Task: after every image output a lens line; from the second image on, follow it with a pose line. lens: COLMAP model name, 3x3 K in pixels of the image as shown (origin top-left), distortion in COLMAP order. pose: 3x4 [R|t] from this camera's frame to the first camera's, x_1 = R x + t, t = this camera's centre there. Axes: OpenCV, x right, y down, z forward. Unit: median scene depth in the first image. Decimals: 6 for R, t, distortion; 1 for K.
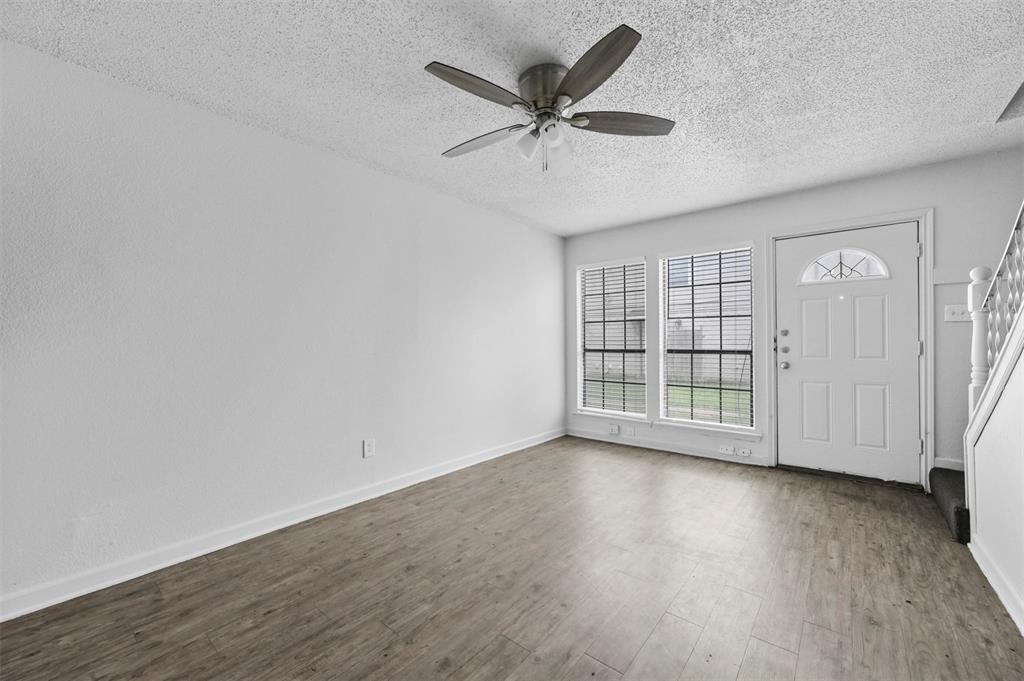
lens RADIAL K [[405.5, 0, 514.2], [0, 405.5, 342.4], [0, 0, 1]] dist [-0.000209, -0.000123]
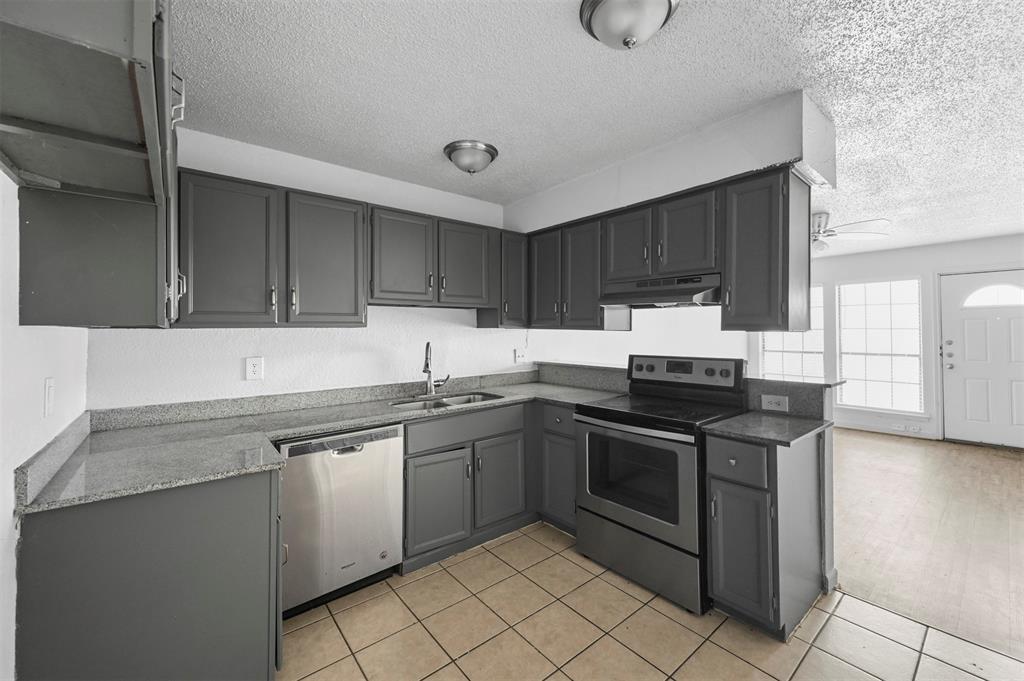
lens RADIAL K [[405.5, 0, 511.4], [0, 405.5, 330.9], [0, 0, 1]] dist [-0.000209, -0.000123]
pose [[0.980584, 0.000067, -0.196101, -0.571963], [-0.001972, 0.999953, -0.009518, -0.052232], [0.196091, 0.009720, 0.980538, -0.703865]]
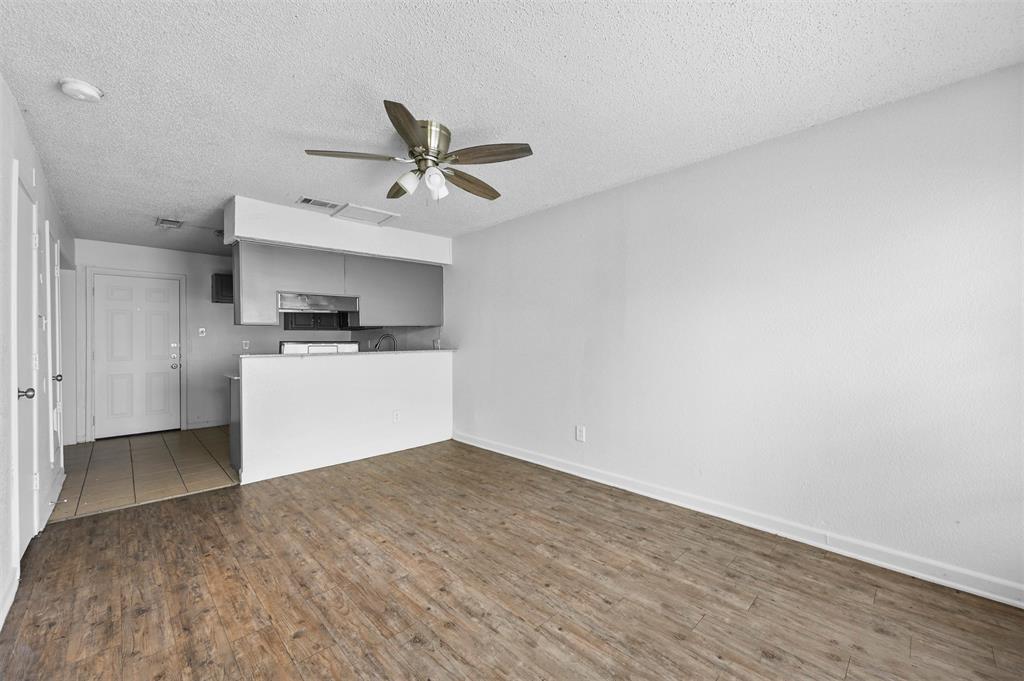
lens RADIAL K [[405.5, 0, 512.0], [0, 405.5, 341.6], [0, 0, 1]] dist [-0.000209, -0.000123]
pose [[-0.106765, 0.012170, -0.994210, 0.772448], [0.001944, 0.999926, 0.012031, -0.020630], [0.994282, -0.000648, -0.106780, 0.856010]]
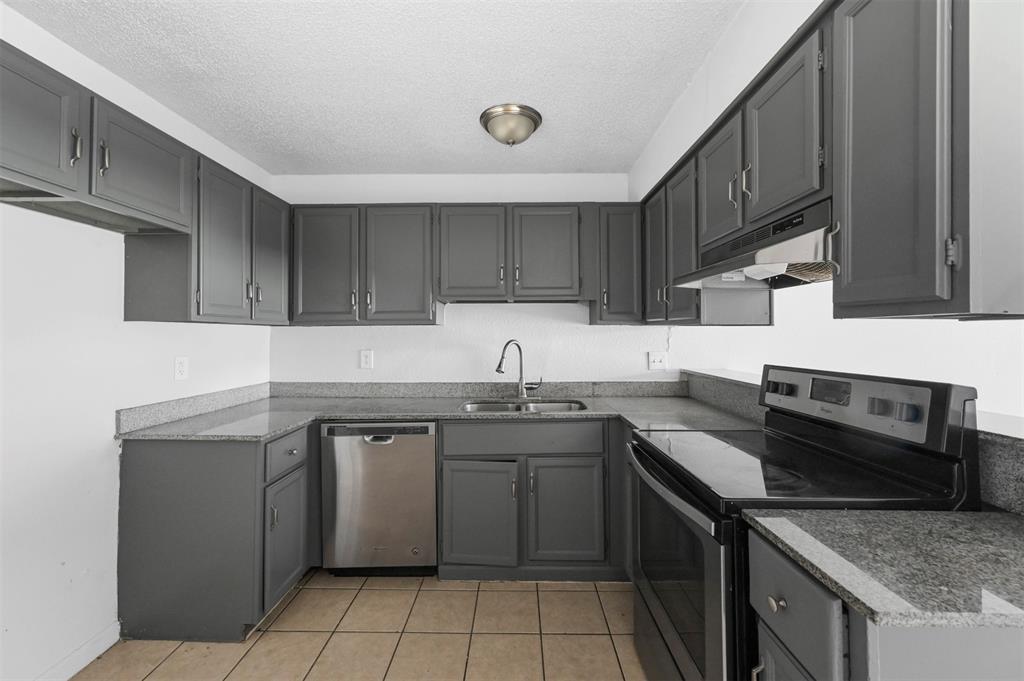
lens RADIAL K [[405.5, 0, 512.9], [0, 405.5, 329.6], [0, 0, 1]] dist [-0.000209, -0.000123]
pose [[0.628865, -0.006192, -0.777490, -0.292850], [-0.009120, 0.999841, -0.015339, -0.044458], [0.777461, 0.016737, 0.628709, -0.392818]]
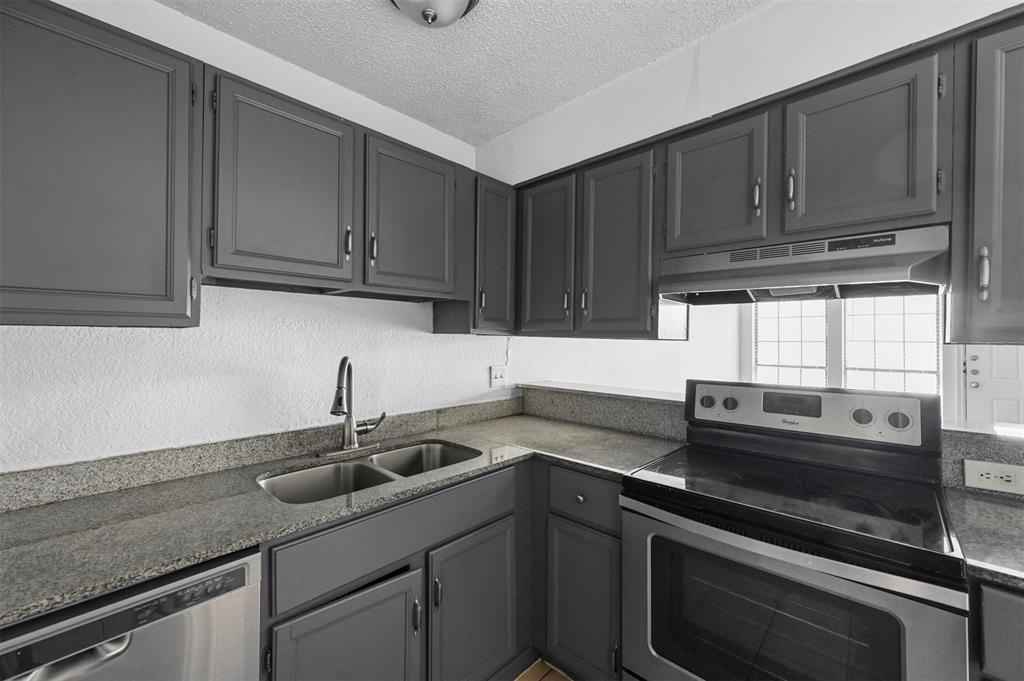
lens RADIAL K [[405.5, 0, 511.1], [0, 405.5, 337.8], [0, 0, 1]] dist [-0.000209, -0.000123]
pose [[0.996773, 0.010661, -0.079557, -0.682018], [-0.011933, 0.999808, -0.015537, -0.053469], [0.079376, 0.016437, 0.996709, -0.353547]]
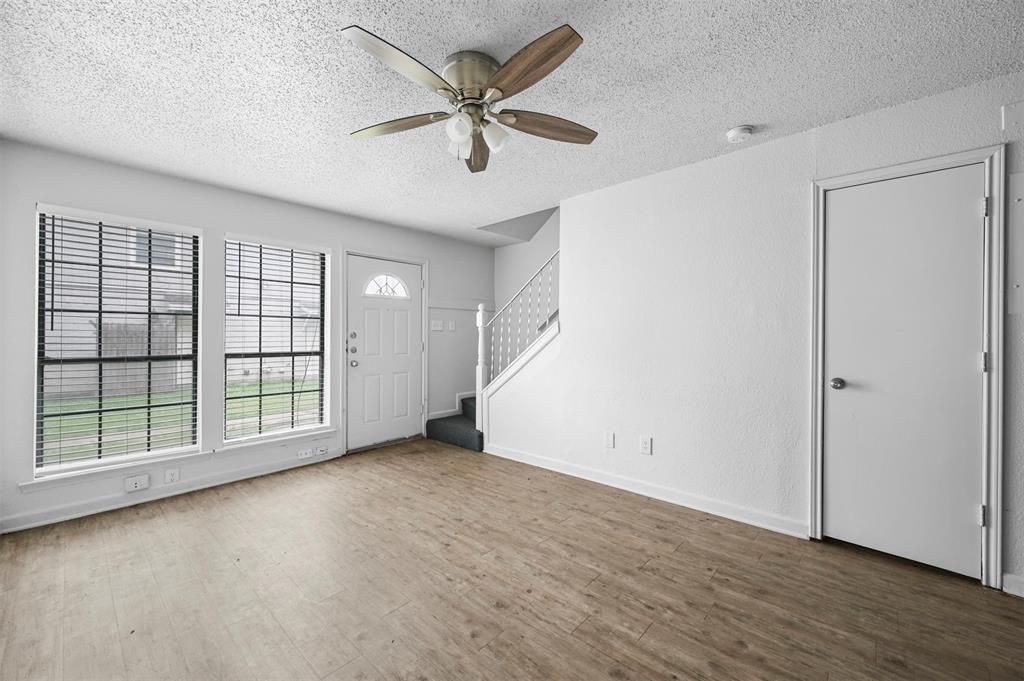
lens RADIAL K [[405.5, 0, 516.5], [0, 405.5, 334.2], [0, 0, 1]] dist [-0.000209, -0.000123]
pose [[0.035948, 0.013104, 0.999268, -0.526020], [0.004322, 0.999903, -0.013268, -0.011070], [-0.999344, 0.004796, 0.035888, 0.539821]]
